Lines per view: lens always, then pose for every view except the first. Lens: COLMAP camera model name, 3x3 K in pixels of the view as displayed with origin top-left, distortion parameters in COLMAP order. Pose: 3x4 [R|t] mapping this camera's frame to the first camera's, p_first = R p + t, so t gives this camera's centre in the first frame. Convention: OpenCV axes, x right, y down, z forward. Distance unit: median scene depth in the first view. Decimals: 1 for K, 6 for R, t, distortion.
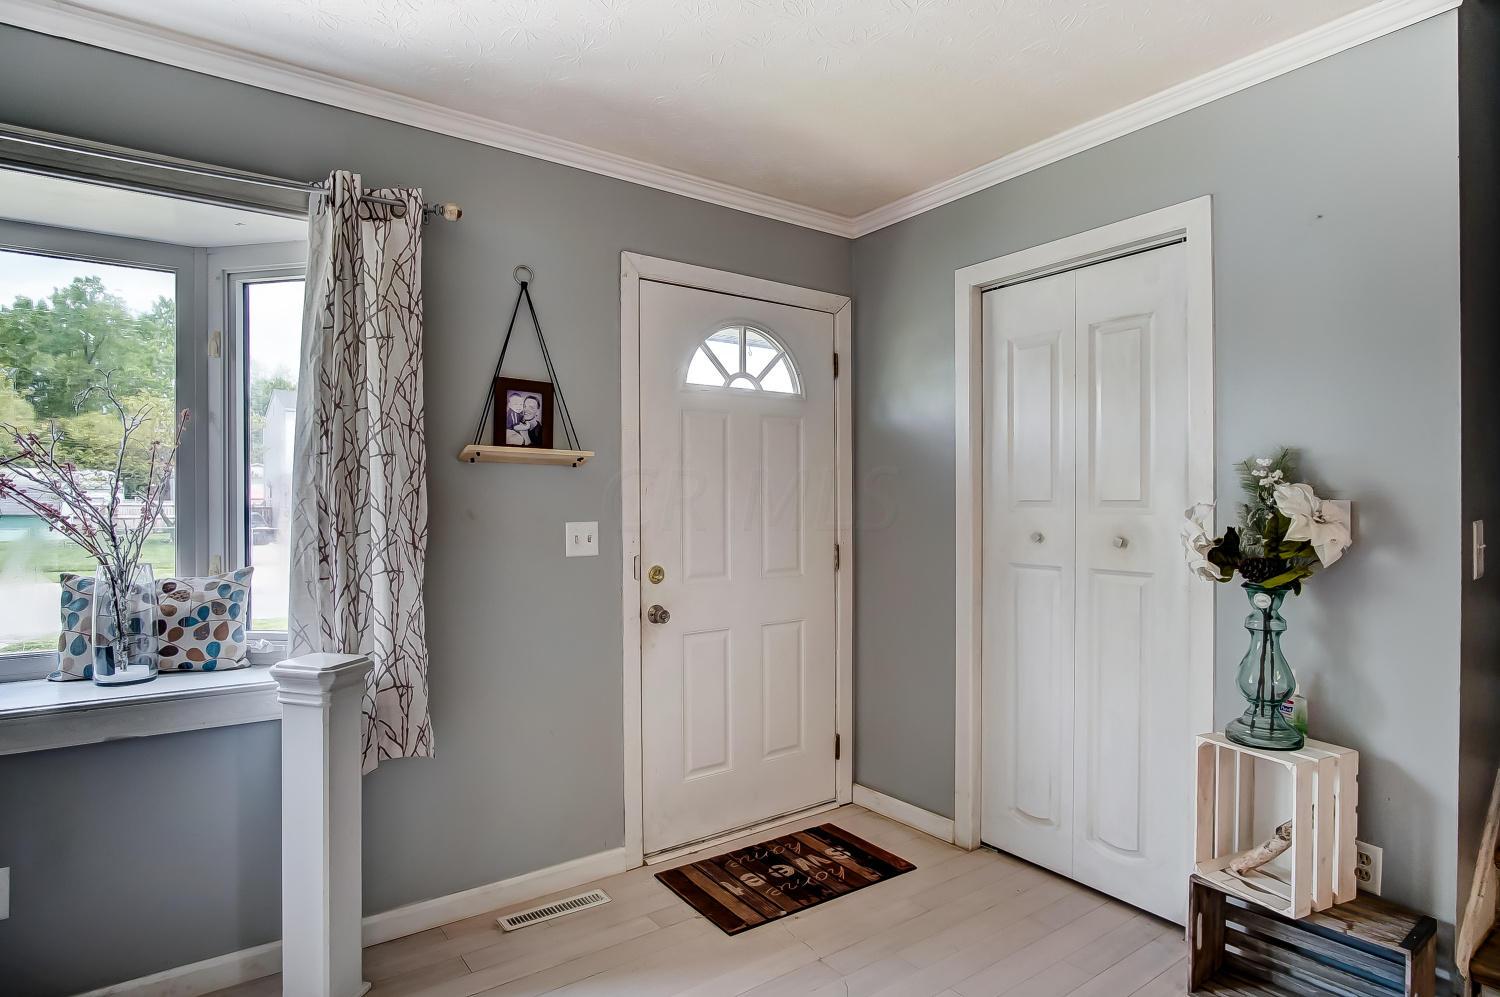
lens RADIAL K [[838.6, 0, 749.6], [0, 838.6, 502.8], [0, 0, 1]] dist [-0.025807, 0.000214]
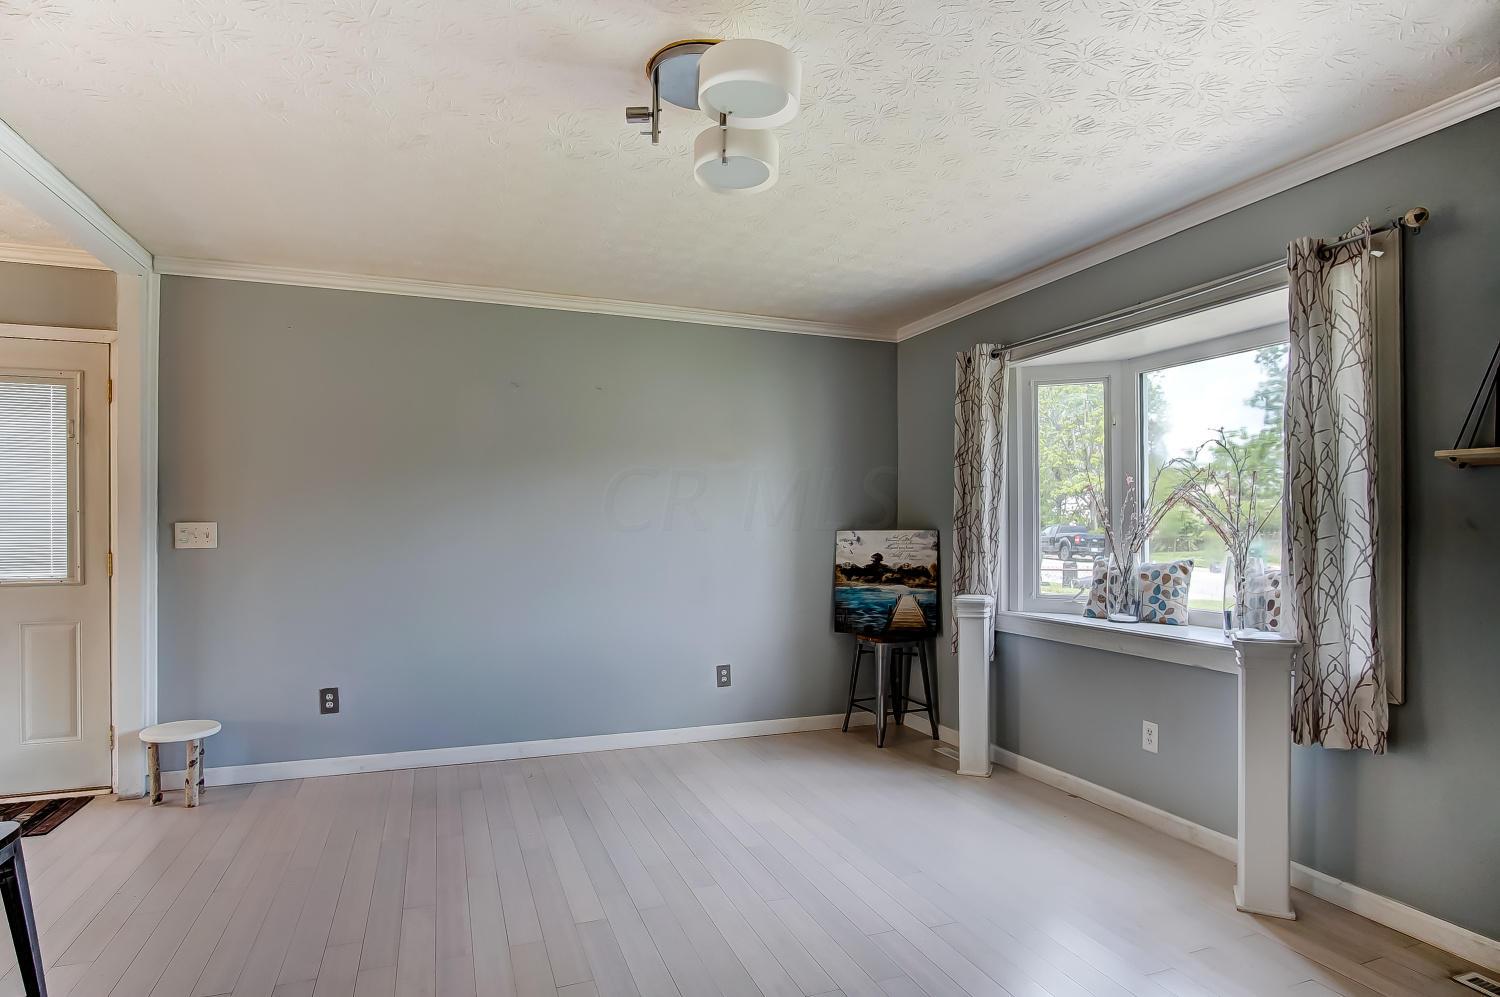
lens RADIAL K [[838.6, 0, 750.7], [0, 838.6, 508.6], [0, 0, 1]] dist [-0.025807, 0.000214]
pose [[-0.276334, -0.018920, -0.960875, 0.877751], [0.011577, 0.999668, -0.023013, 0.010986], [0.960992, -0.017483, -0.276023, 0.560430]]
